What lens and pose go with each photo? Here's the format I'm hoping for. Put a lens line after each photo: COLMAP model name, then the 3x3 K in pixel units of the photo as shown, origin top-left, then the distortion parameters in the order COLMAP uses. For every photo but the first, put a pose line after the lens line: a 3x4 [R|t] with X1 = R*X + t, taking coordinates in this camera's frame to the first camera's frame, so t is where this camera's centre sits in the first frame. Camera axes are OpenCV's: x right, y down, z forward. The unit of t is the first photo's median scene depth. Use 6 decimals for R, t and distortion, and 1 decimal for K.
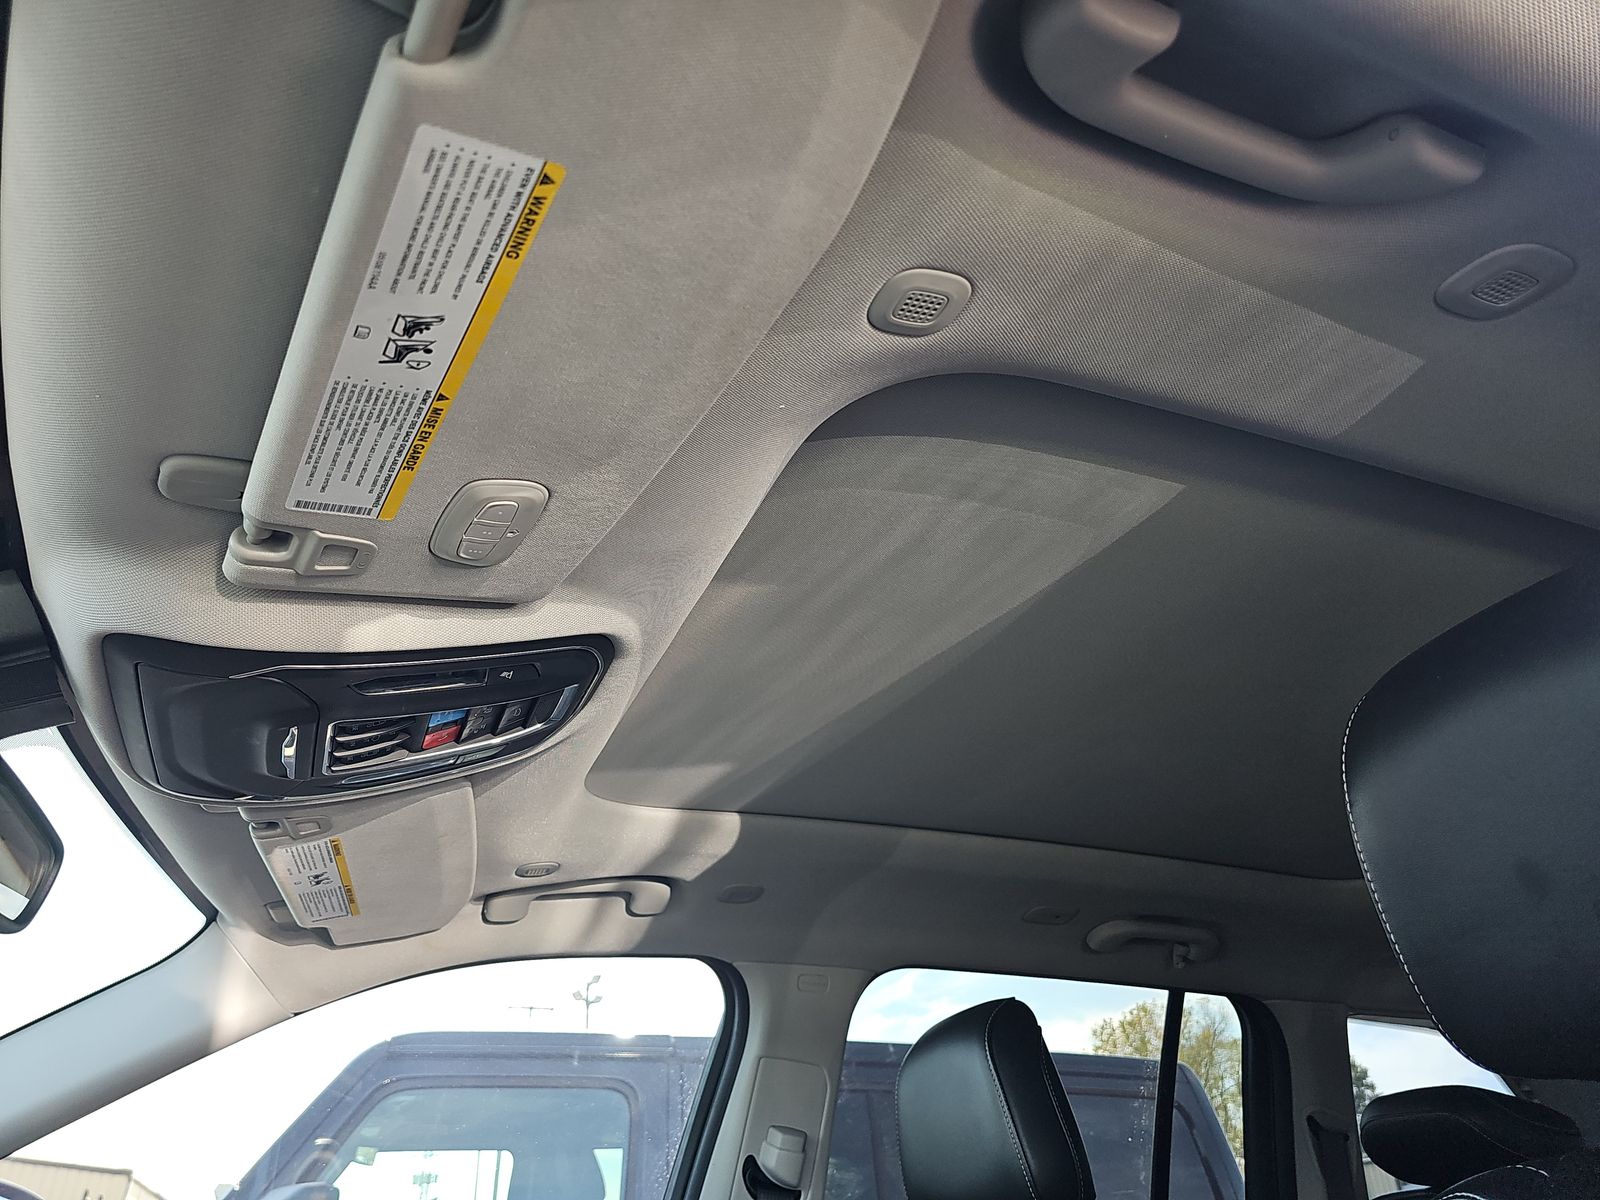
lens RADIAL K [[1083.7, 0, 800.1], [0, 1083.7, 602.8], [0, 0, 1]] dist [0.053516, -0.047844]
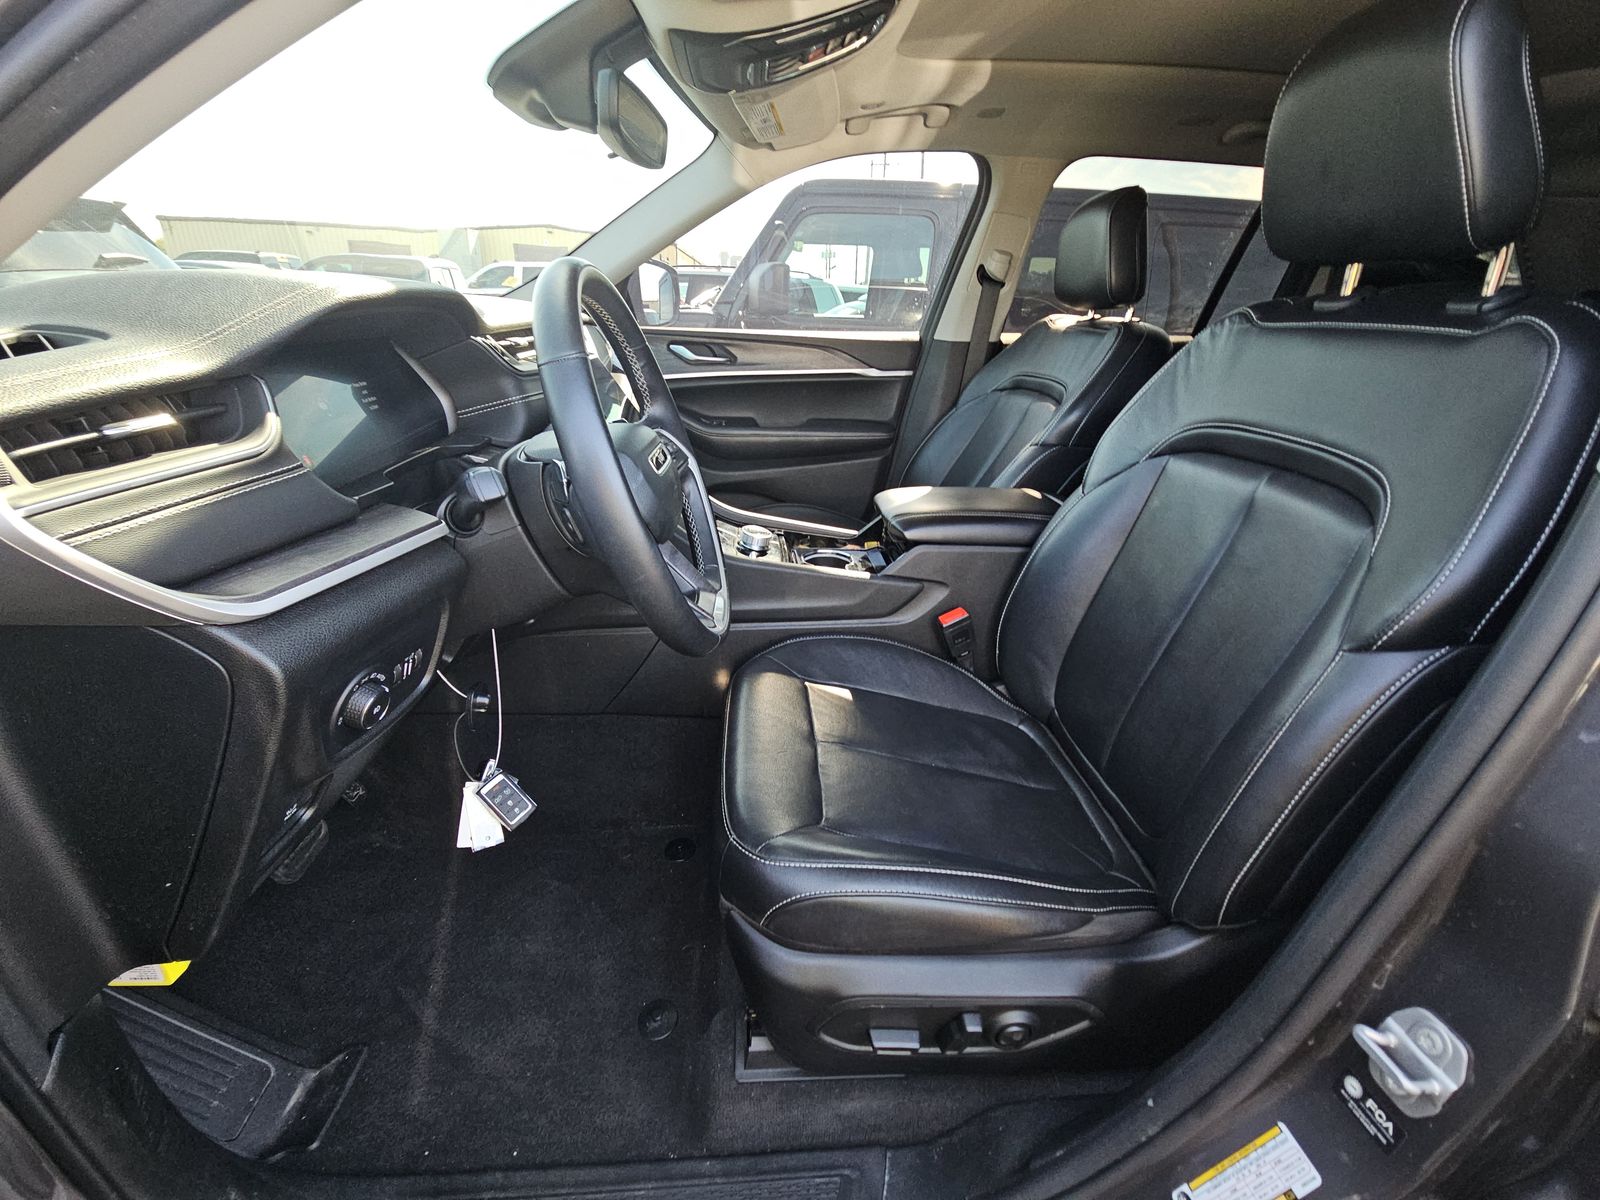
lens RADIAL K [[642.3, 0, 797.5], [0, 642.3, 604.2], [0, 0, 1]] dist [-0.002153, -0.000201]
pose [[0.942925, 0.193260, -0.271188, 0.086741], [0.116176, 0.572289, 0.811781, -0.153319], [0.312082, -0.796954, 0.517173, -0.242582]]
